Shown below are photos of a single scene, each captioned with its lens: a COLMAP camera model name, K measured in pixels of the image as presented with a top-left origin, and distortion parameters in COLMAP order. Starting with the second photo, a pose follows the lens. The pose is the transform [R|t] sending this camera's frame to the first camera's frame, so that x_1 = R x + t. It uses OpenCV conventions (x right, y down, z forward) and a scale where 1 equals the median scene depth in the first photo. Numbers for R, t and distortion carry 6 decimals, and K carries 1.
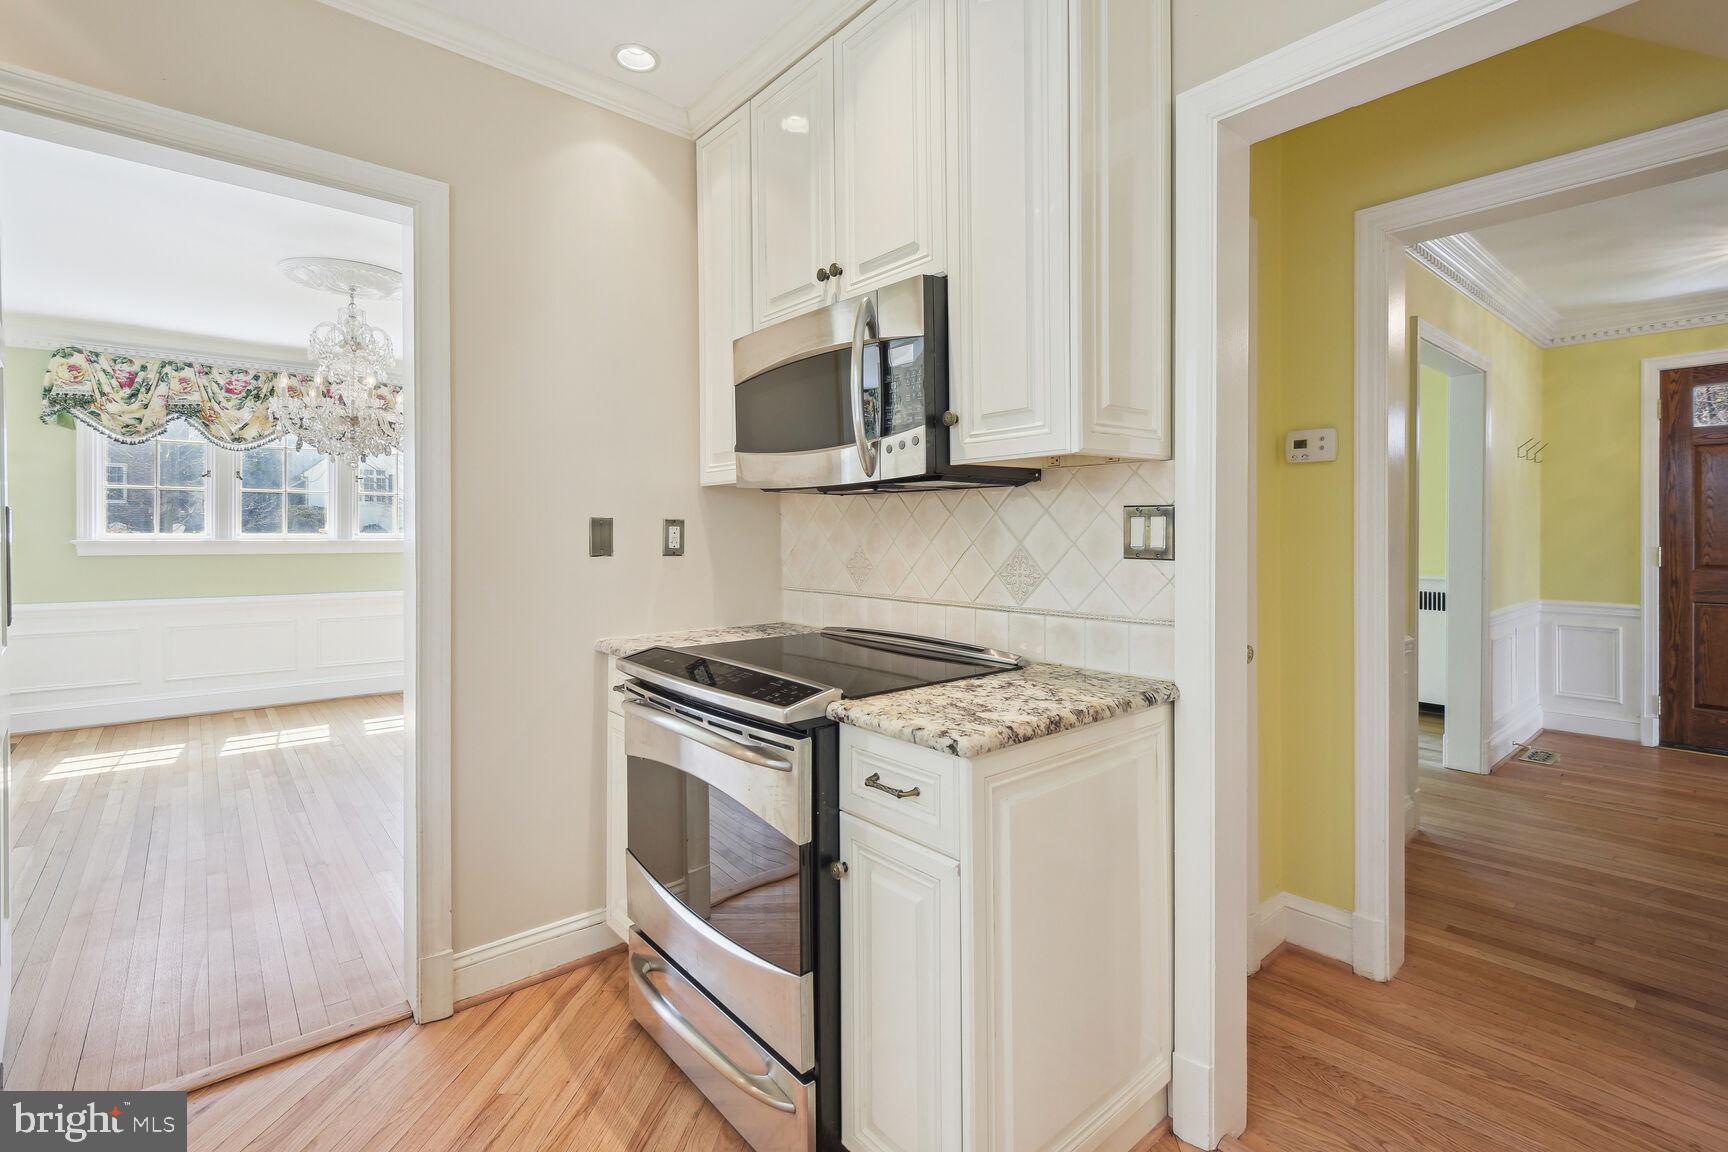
lens RADIAL K [[777.9, 0, 869.7], [0, 777.9, 549.7], [0, 0, 1]] dist [0.010210, -0.001341]
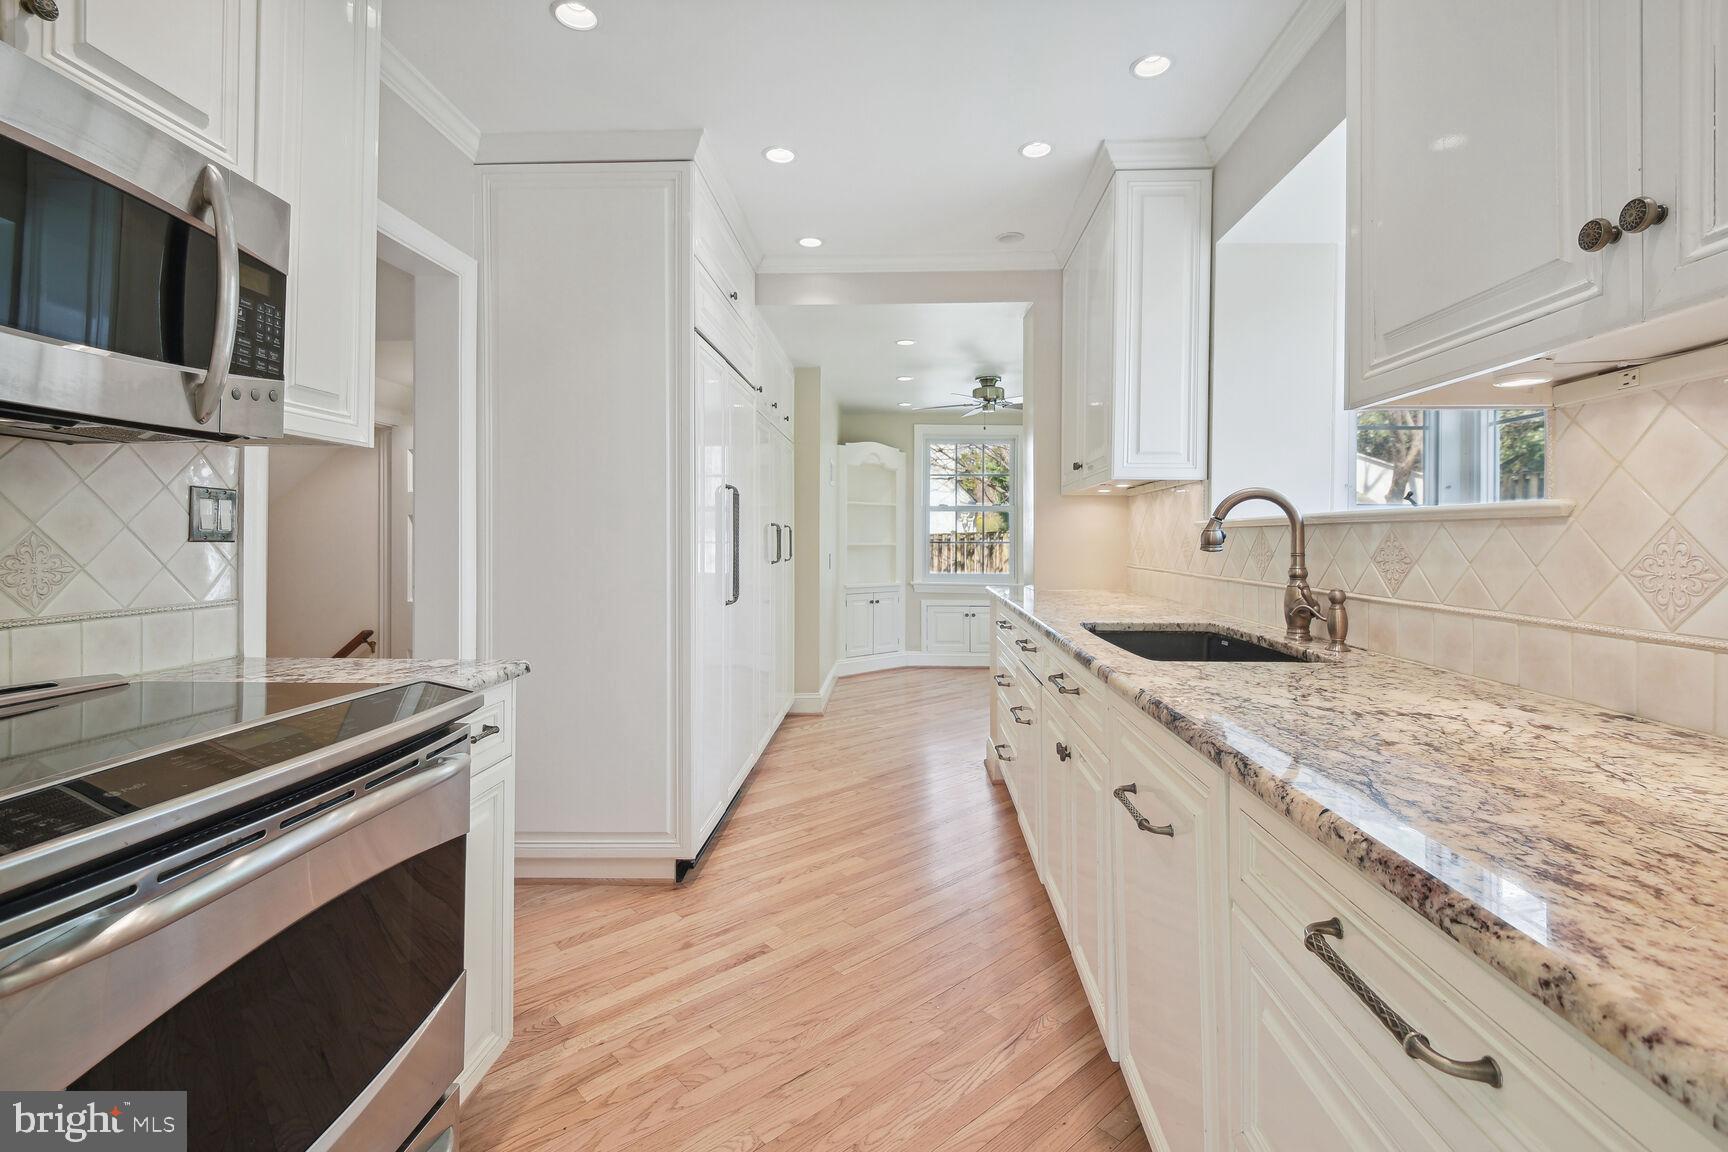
lens RADIAL K [[777.9, 0, 889.5], [0, 777.9, 525.6], [0, 0, 1]] dist [0.010210, -0.001341]
pose [[-0.743094, 0.009454, 0.669120, -0.449829], [0.007868, 0.999955, -0.005391, 0.001600], [-0.669141, 0.001258, -0.743134, 0.551575]]
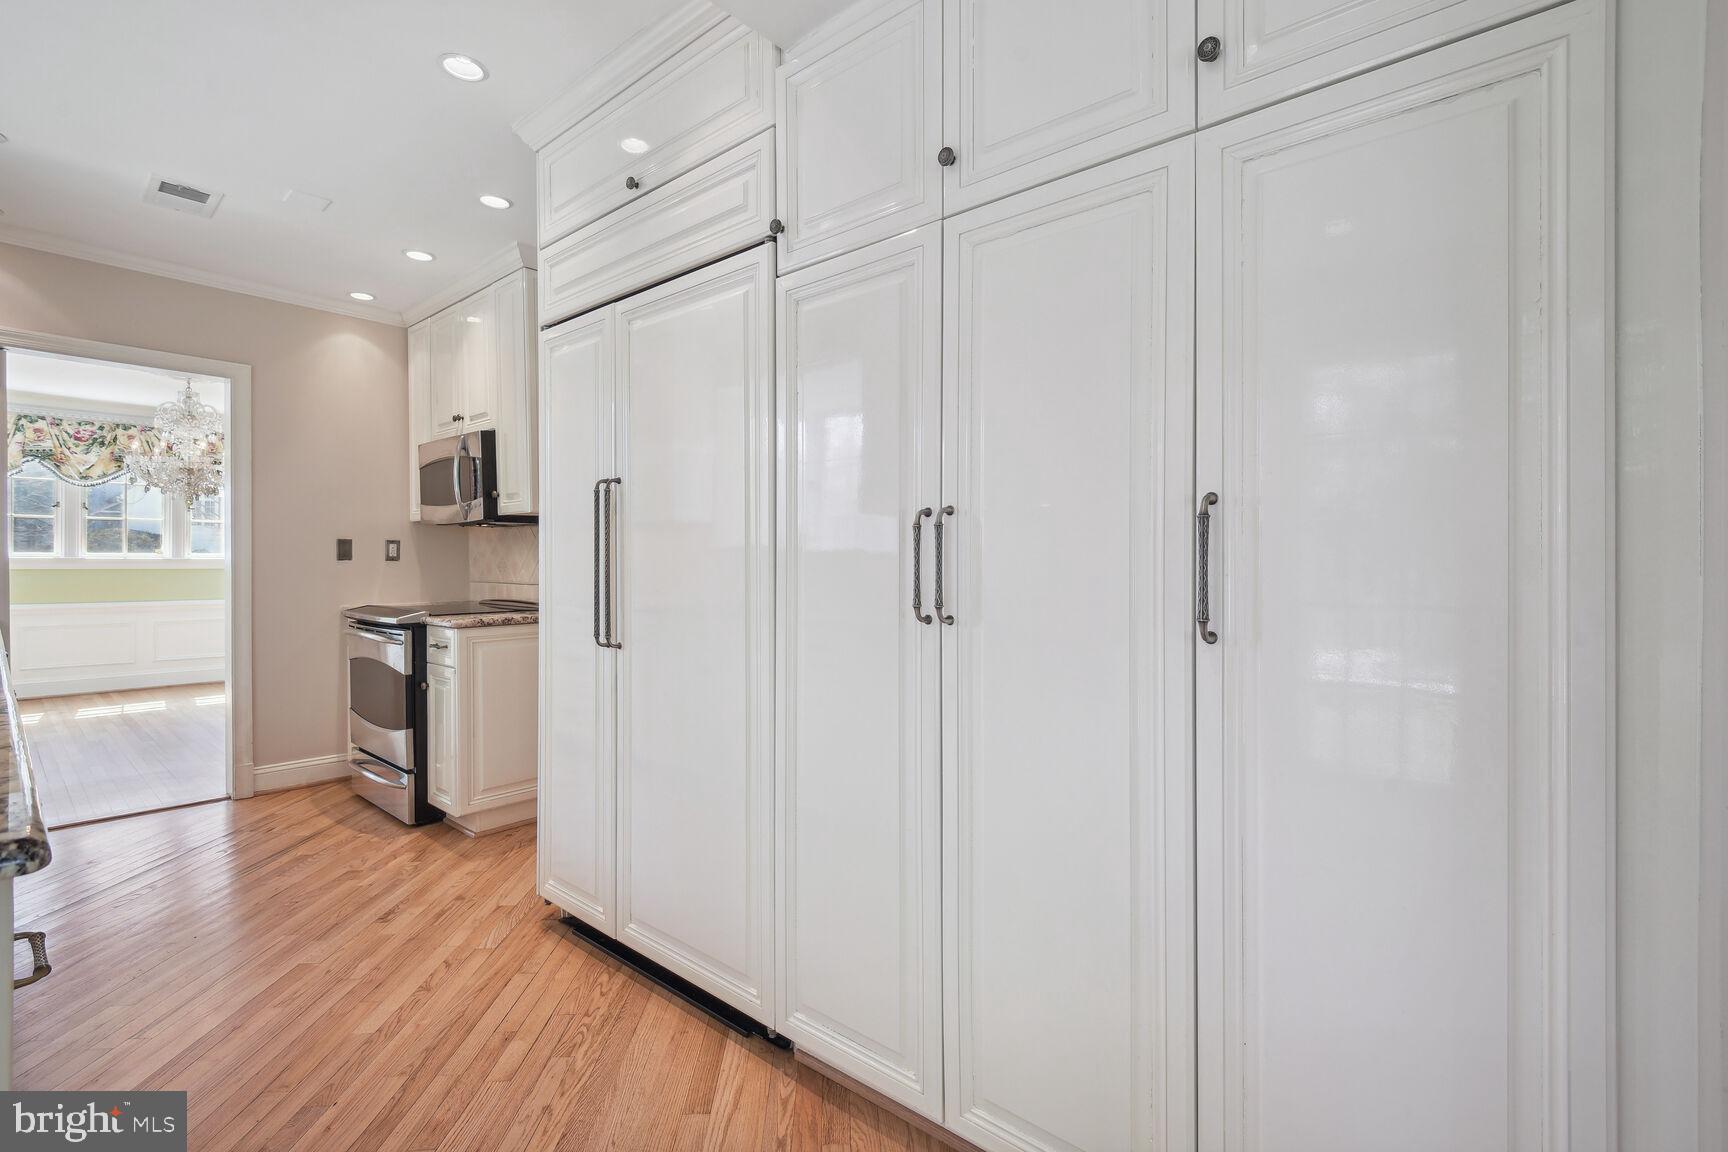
lens RADIAL K [[777.9, 0, 859.5], [0, 777.9, 571.1], [0, 0, 1]] dist [0.010210, -0.001341]
pose [[0.991115, -0.002487, 0.132983, 0.348013], [0.003258, 0.999979, -0.005577, 0.027578], [-0.132966, 0.005961, 0.991103, -0.558868]]
